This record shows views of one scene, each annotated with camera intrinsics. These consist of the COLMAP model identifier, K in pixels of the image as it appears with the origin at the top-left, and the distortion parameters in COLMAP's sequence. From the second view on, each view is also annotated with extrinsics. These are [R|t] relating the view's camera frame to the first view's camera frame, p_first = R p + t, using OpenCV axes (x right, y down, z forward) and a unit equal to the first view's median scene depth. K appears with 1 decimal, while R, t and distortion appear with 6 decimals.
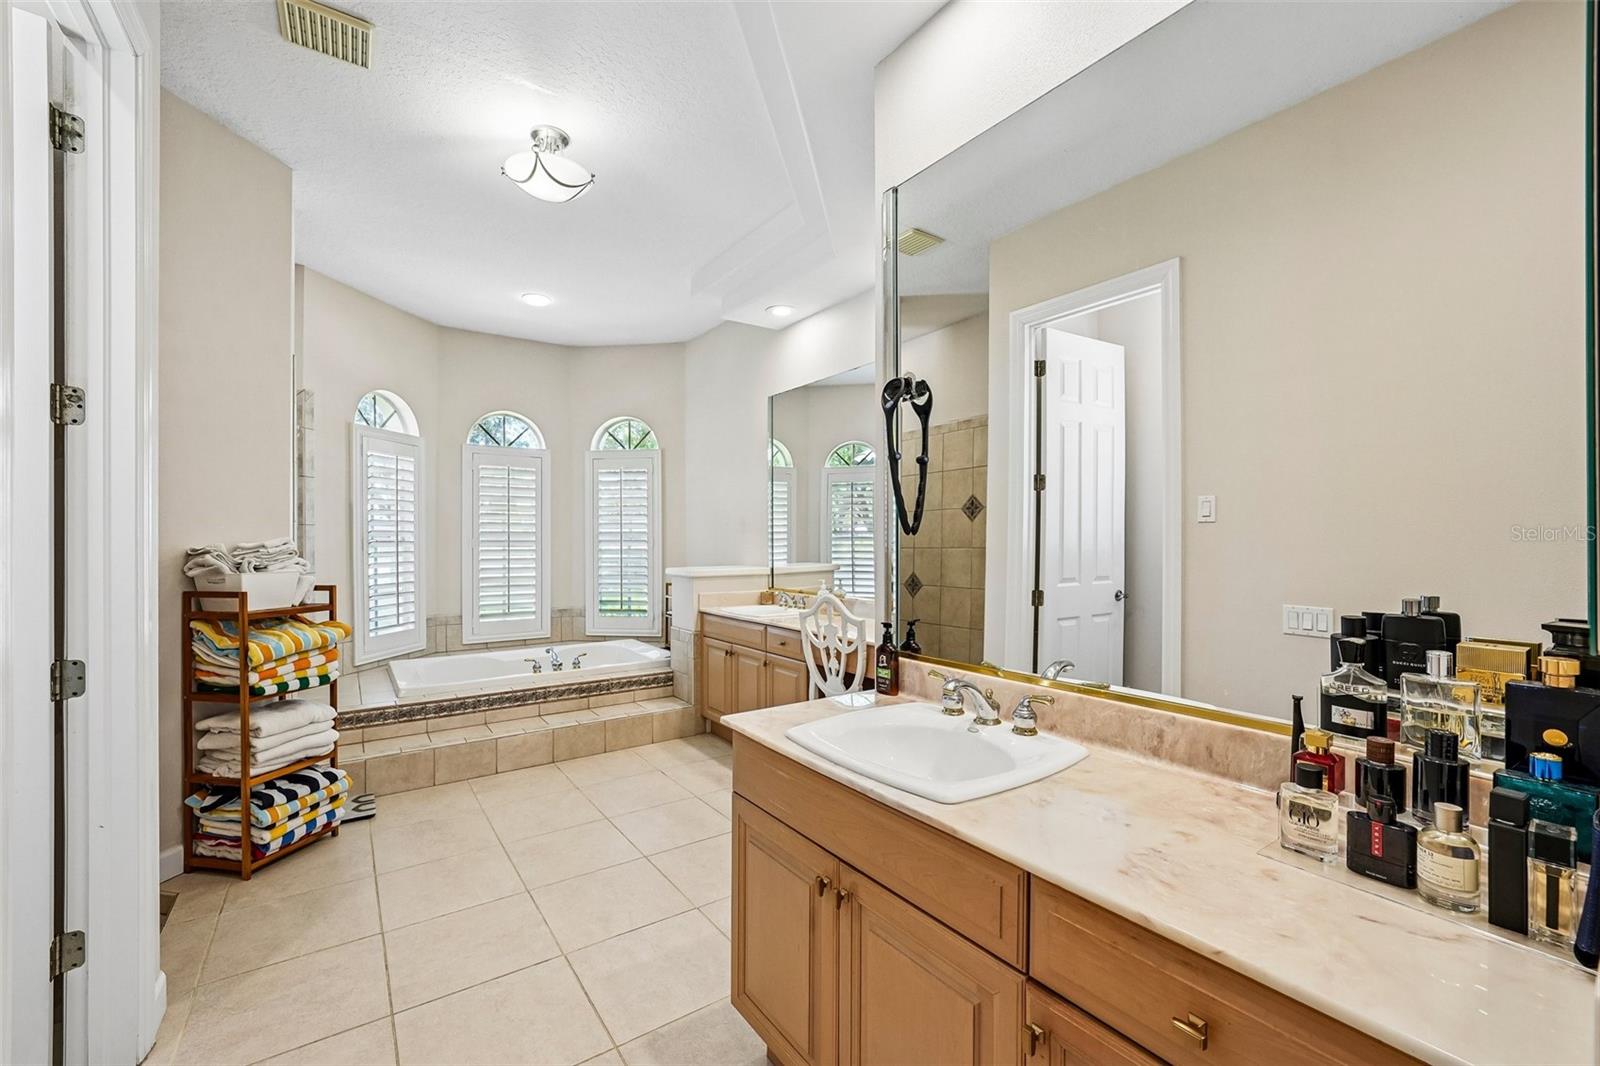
lens RADIAL K [[653.9, 0, 790.2], [0, 653.9, 538.0], [0, 0, 1]] dist [-0.001212, -0.000036]
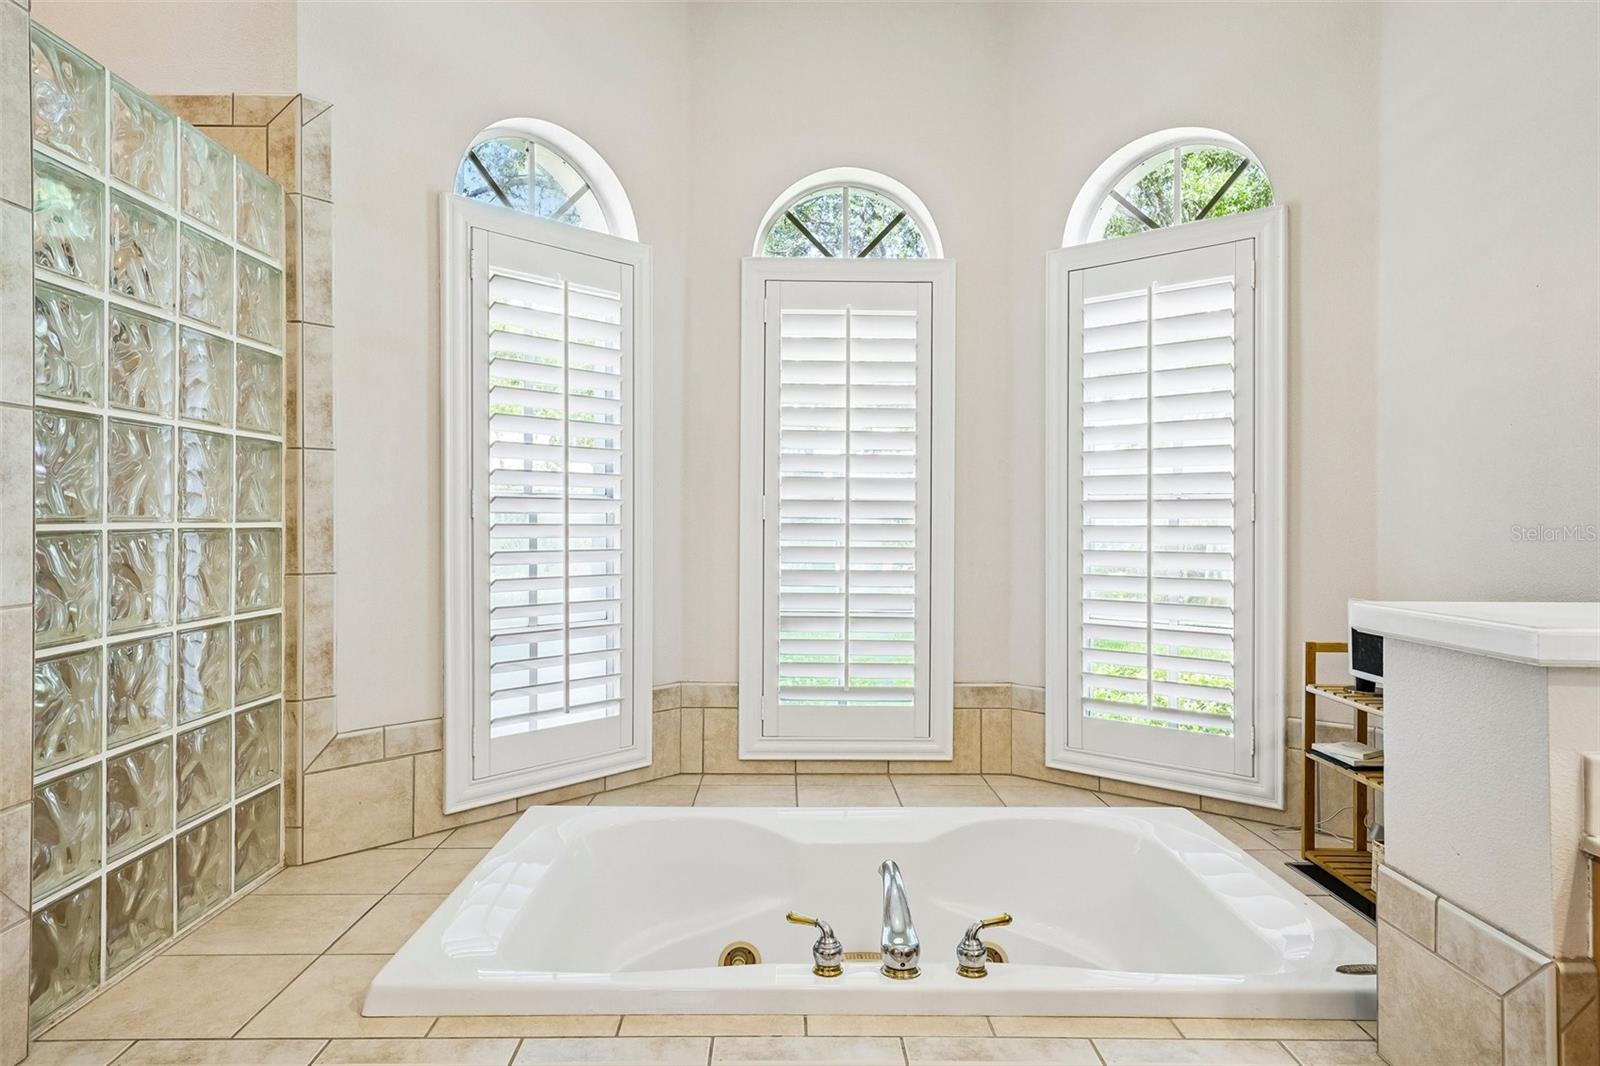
lens RADIAL K [[990.1, 0, 789.7], [0, 990.1, 521.9], [0, 0, 1]] dist [0.035710, 0.001465]
pose [[0.824827, 0.005398, -0.565359, -0.163740], [-0.004821, 0.999985, 0.002515, 0.019272], [0.565365, 0.000651, 0.824841, 0.637573]]
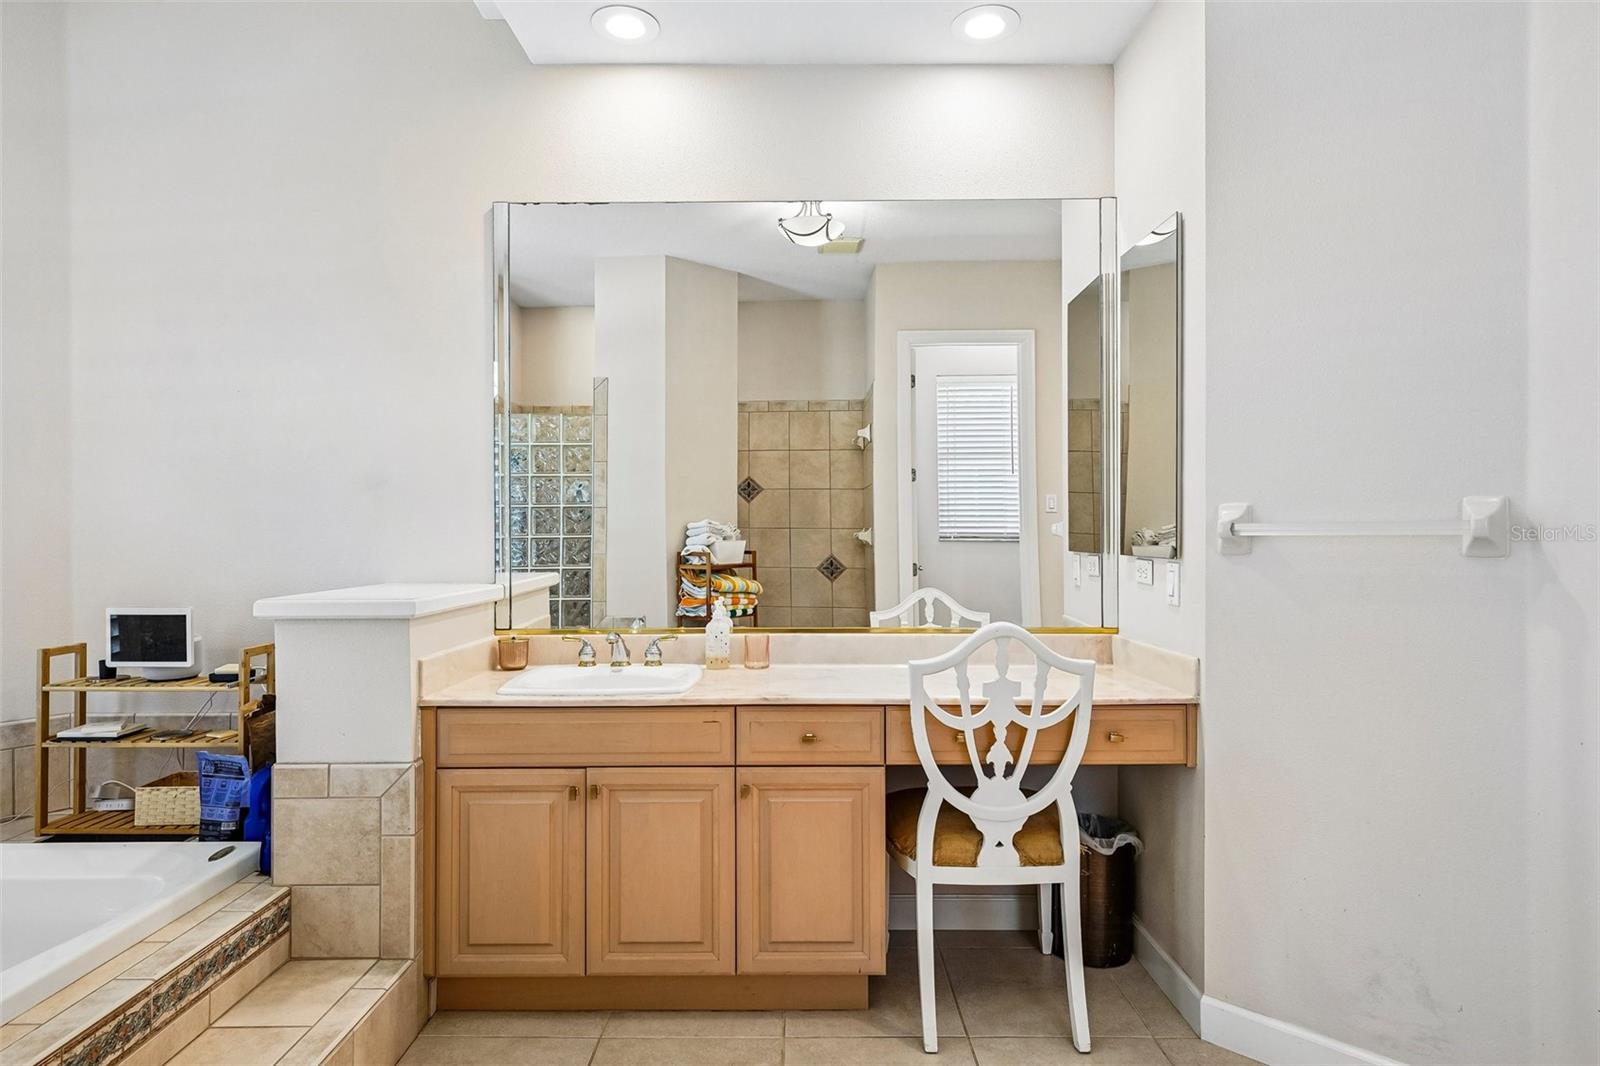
lens RADIAL K [[851.1, 0, 798.4], [0, 851.1, 532.9], [0, 0, 1]] dist [0.000579, 0.000087]
pose [[0.578168, 0.005400, 0.815900, -0.418375], [0.001815, 0.999967, -0.007905, 0.015993], [-0.815916, 0.006052, 0.578139, 0.536078]]
